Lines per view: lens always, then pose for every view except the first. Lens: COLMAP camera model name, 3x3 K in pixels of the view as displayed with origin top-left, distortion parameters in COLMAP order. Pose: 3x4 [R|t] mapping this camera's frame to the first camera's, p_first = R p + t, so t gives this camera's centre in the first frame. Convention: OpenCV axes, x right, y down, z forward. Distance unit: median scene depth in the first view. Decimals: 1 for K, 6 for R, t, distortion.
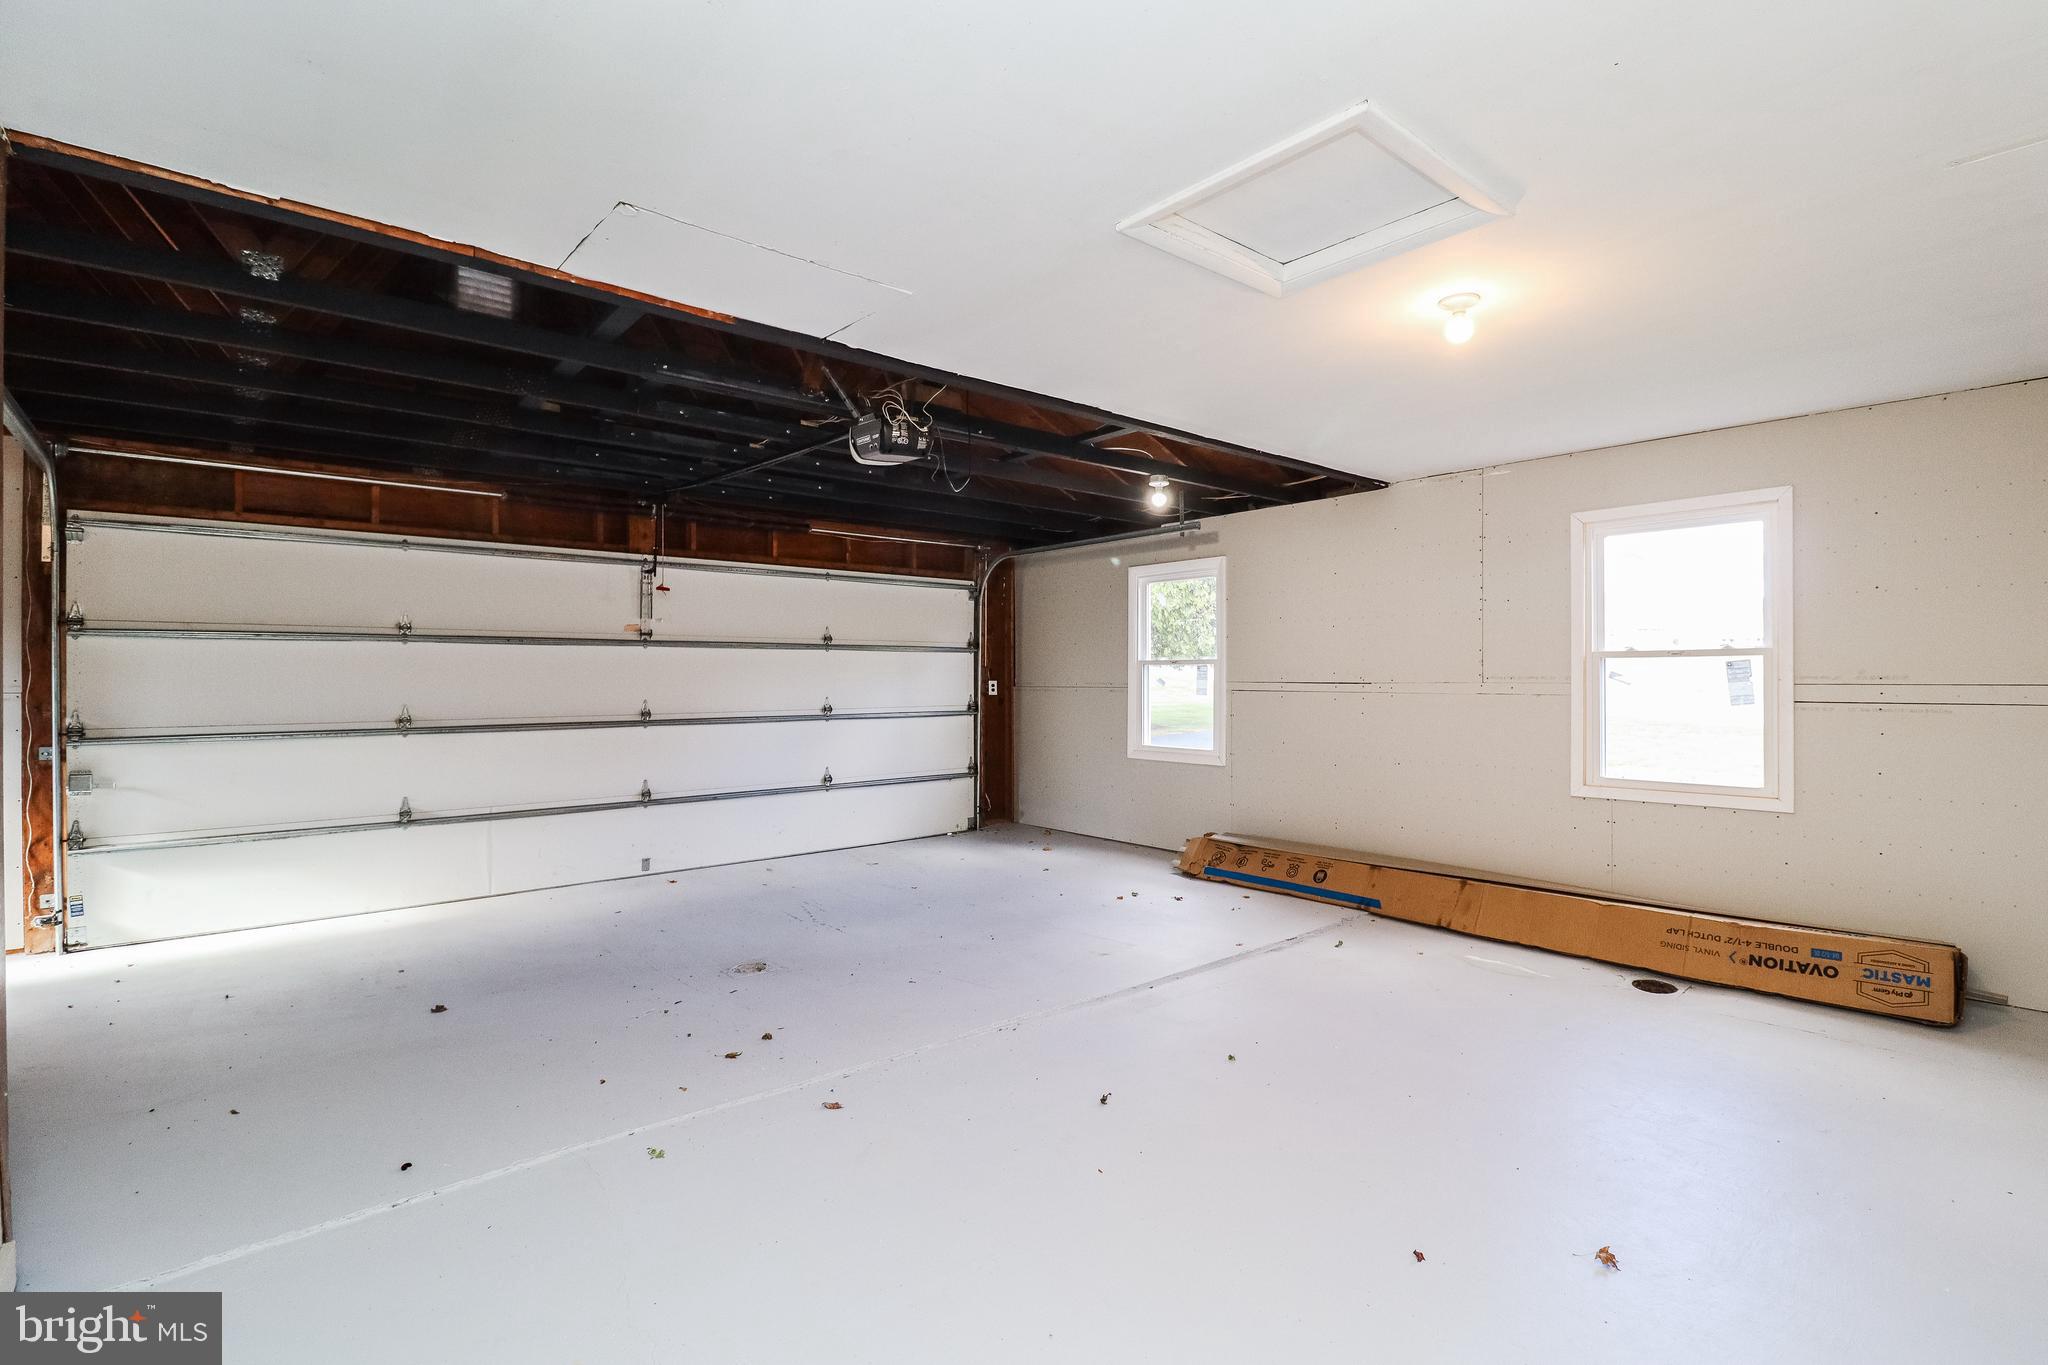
lens RADIAL K [[944.7, 0, 1043.4], [0, 944.7, 671.5], [0, 0, 1]] dist [-0.001364, -0.012103]
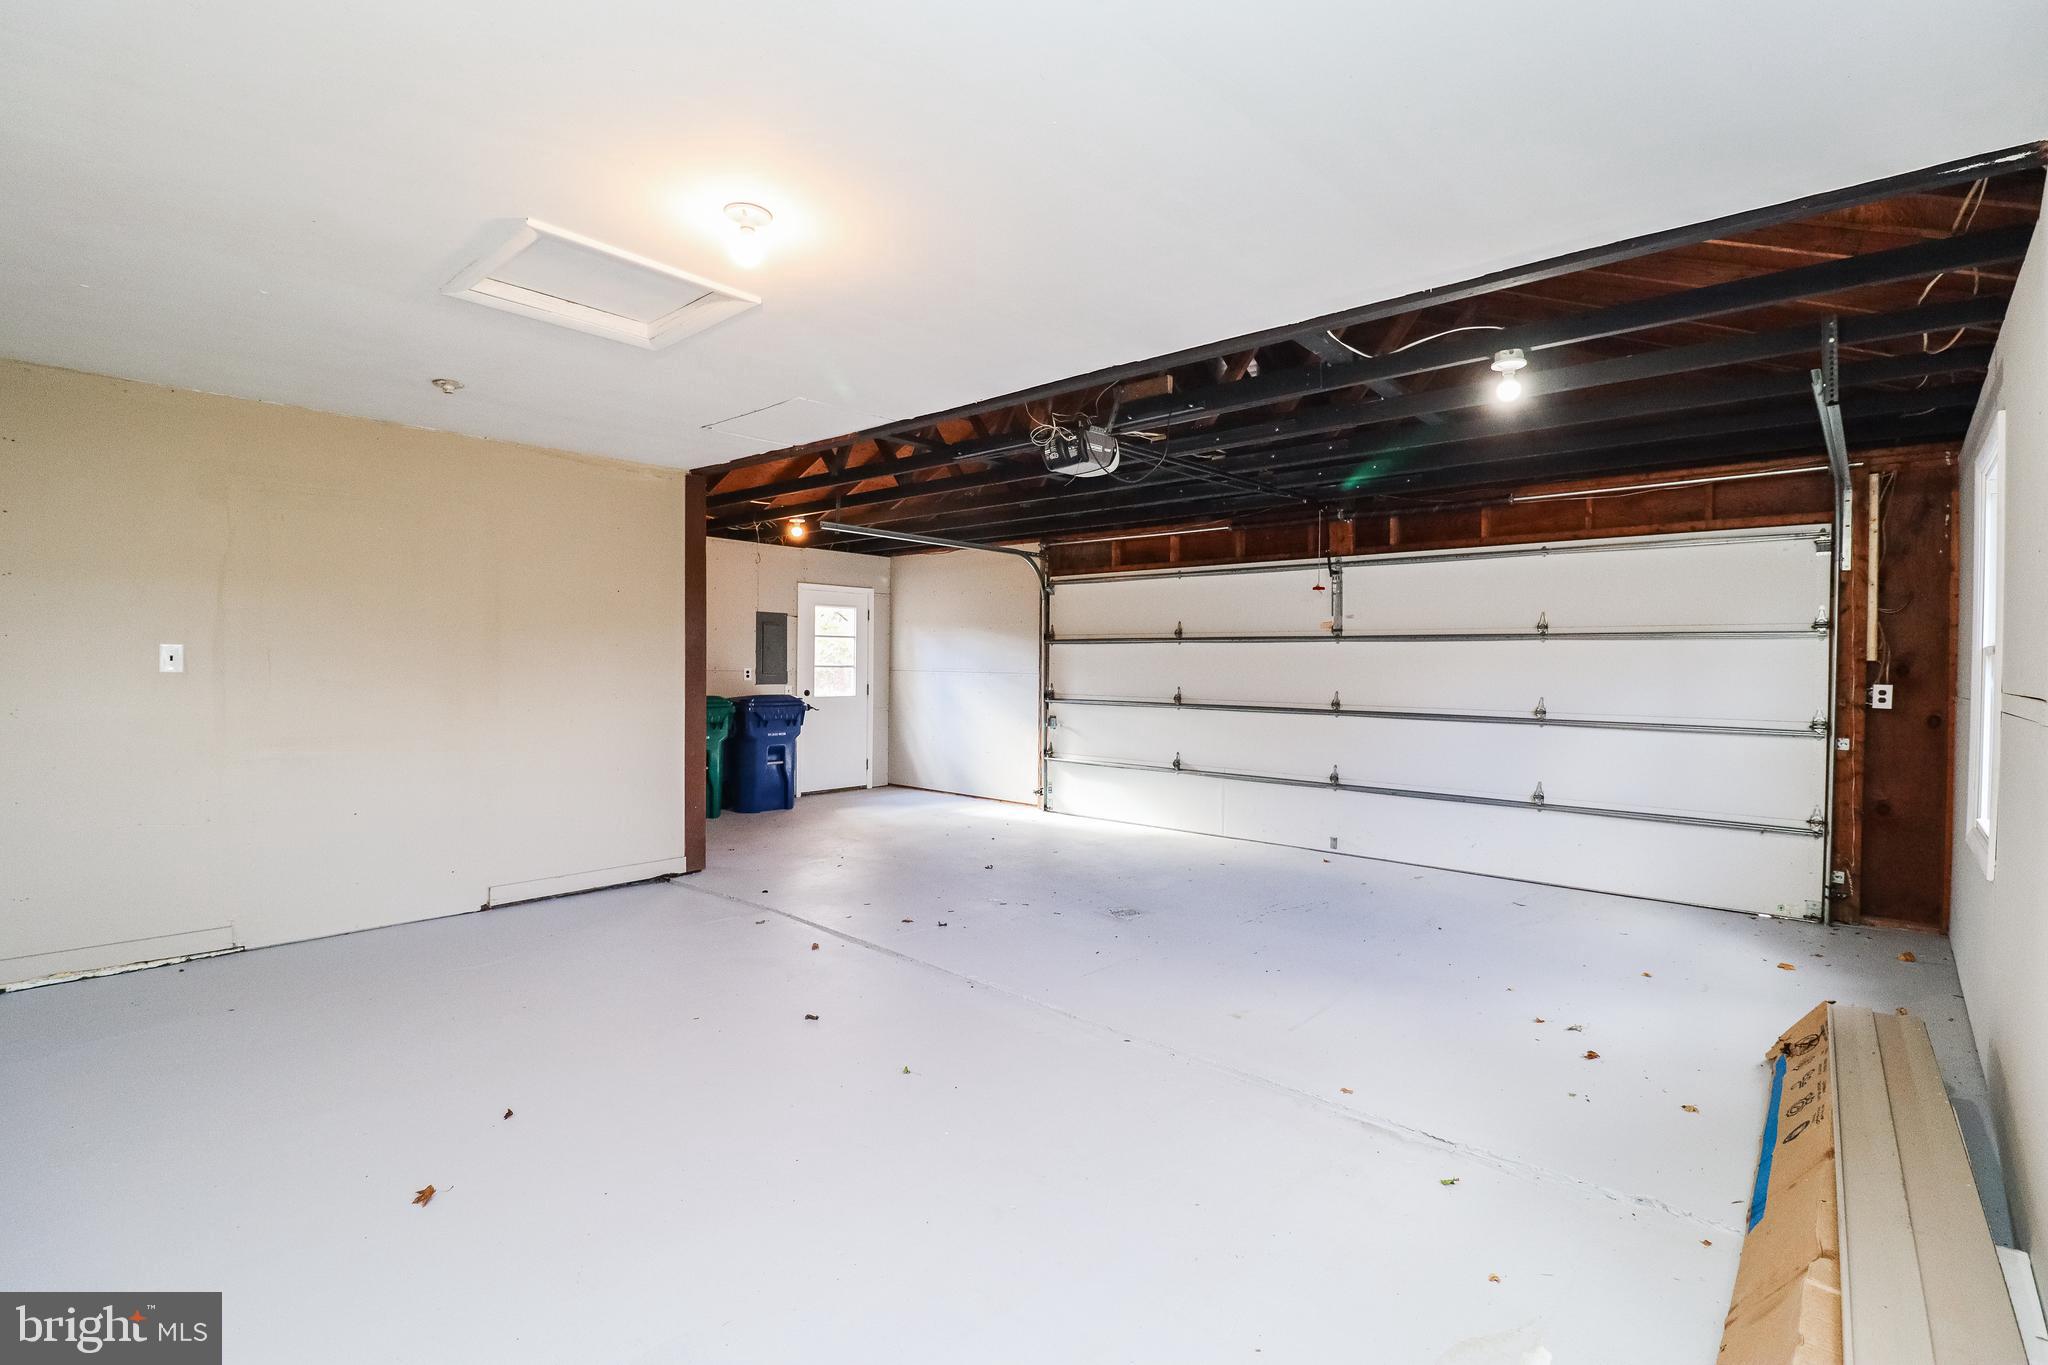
lens RADIAL K [[944.7, 0, 1058.2], [0, 944.7, 673.4], [0, 0, 1]] dist [-0.001364, -0.012103]
pose [[0.136889, 0.011626, -0.990518, 0.651610], [-0.007879, 0.999912, 0.010648, 0.000712], [0.990555, 0.006347, 0.136969, 0.576235]]
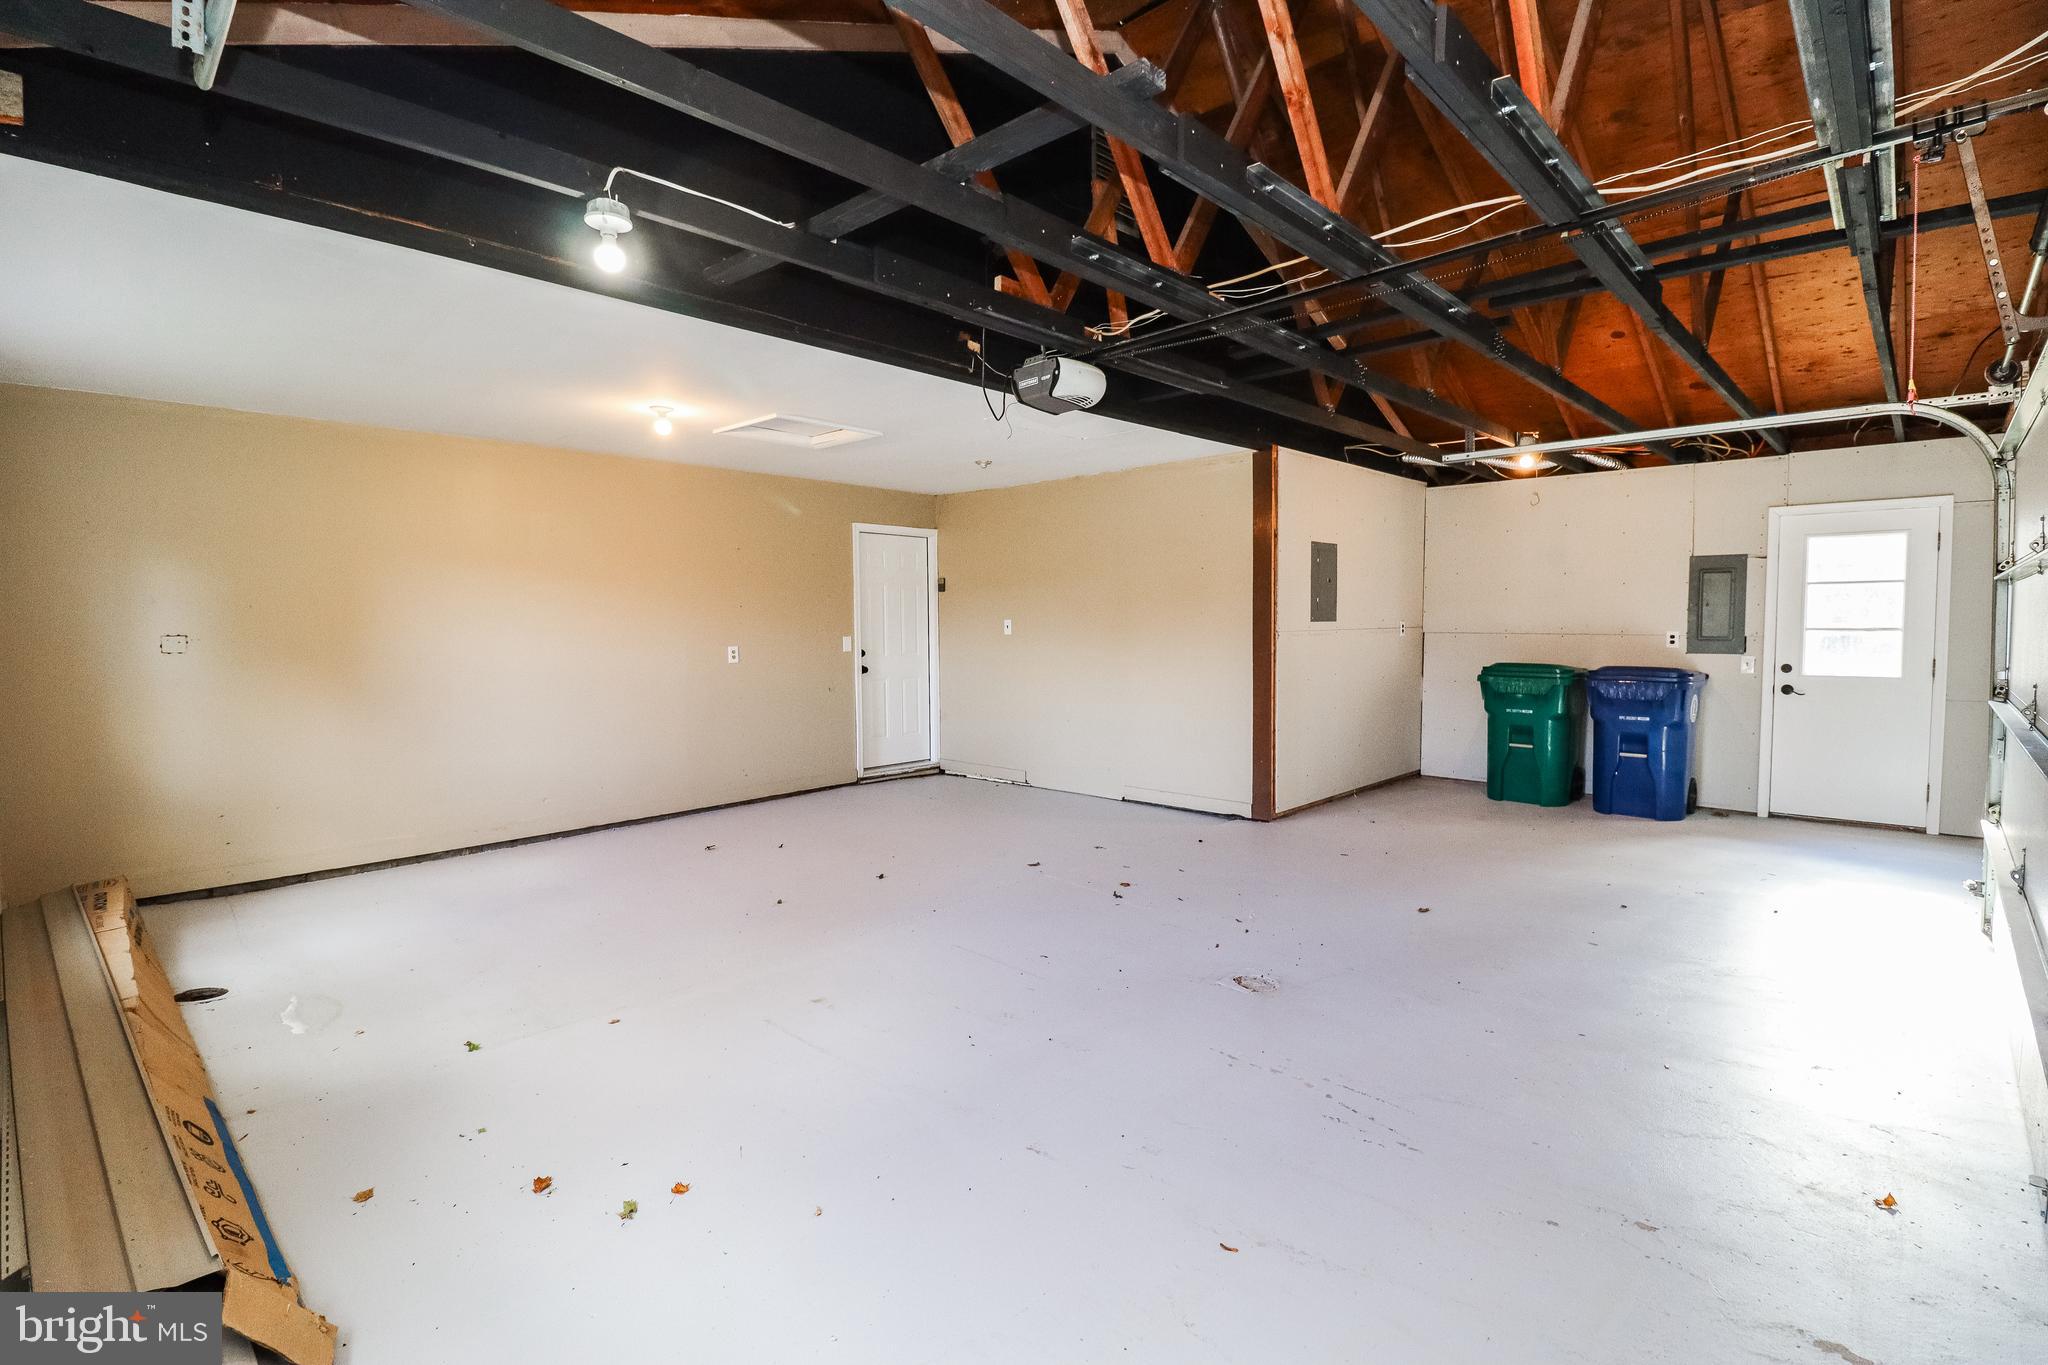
lens RADIAL K [[944.7, 0, 1008.6], [0, 944.7, 683.2], [0, 0, 1]] dist [-0.001364, -0.012103]
pose [[-0.996193, 0.011250, -0.086443, -0.004167], [0.006182, 0.998257, 0.058685, 0.002784], [0.086953, 0.057927, -0.994527, 1.373146]]
